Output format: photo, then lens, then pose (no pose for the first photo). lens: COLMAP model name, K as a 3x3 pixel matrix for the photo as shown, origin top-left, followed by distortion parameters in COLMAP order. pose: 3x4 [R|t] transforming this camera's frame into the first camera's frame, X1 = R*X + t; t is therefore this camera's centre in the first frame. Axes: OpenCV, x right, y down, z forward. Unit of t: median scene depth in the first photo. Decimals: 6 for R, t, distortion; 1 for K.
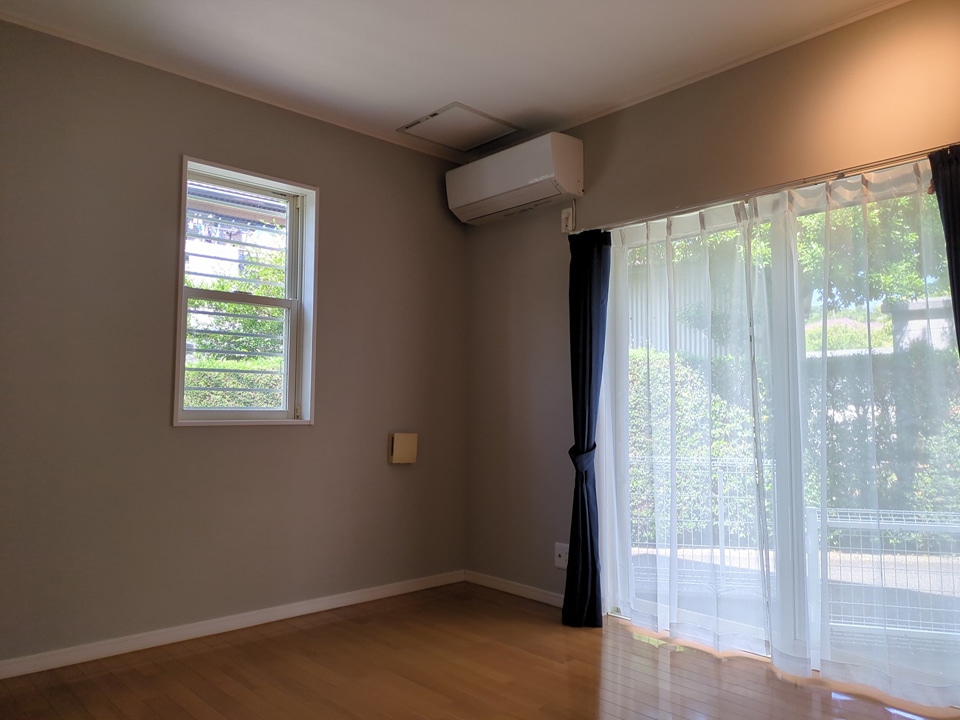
lens RADIAL K [[715.8, 0, 481.2], [0, 715.8, 357.9], [0, 0, 1]] dist [0.011165, -0.002867]
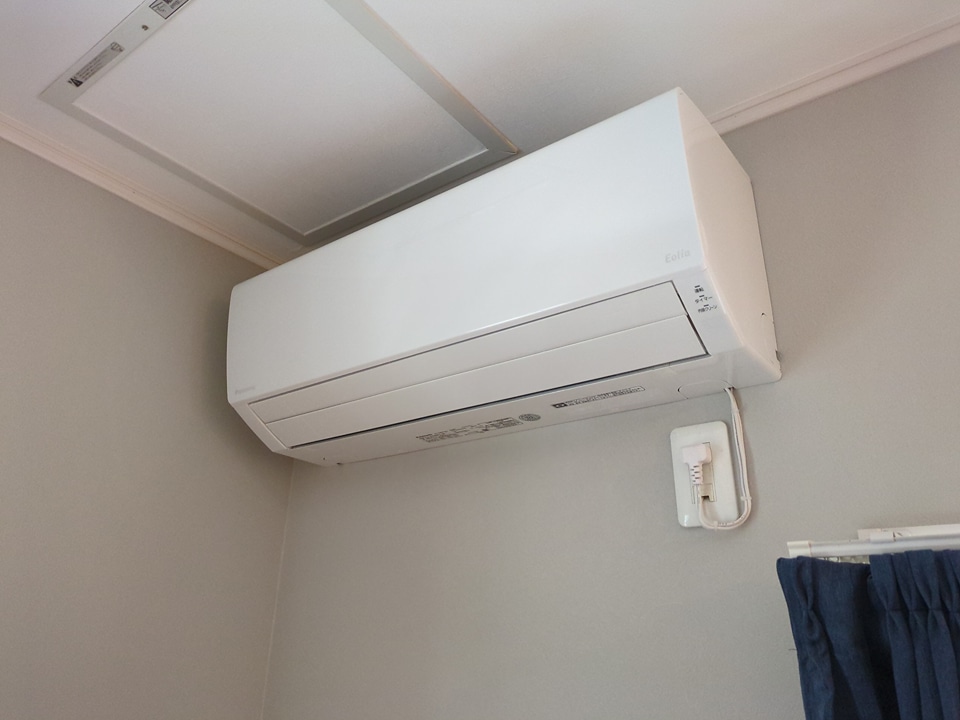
lens RADIAL K [[715.8, 0, 480.9], [0, 715.8, 359.8], [0, 0, 1]] dist [0.011165, -0.002867]
pose [[0.984238, 0.088106, 0.153339, 0.011873], [-0.035453, 0.947761, -0.317004, -0.164988], [-0.173259, 0.306571, 0.935947, 0.853877]]
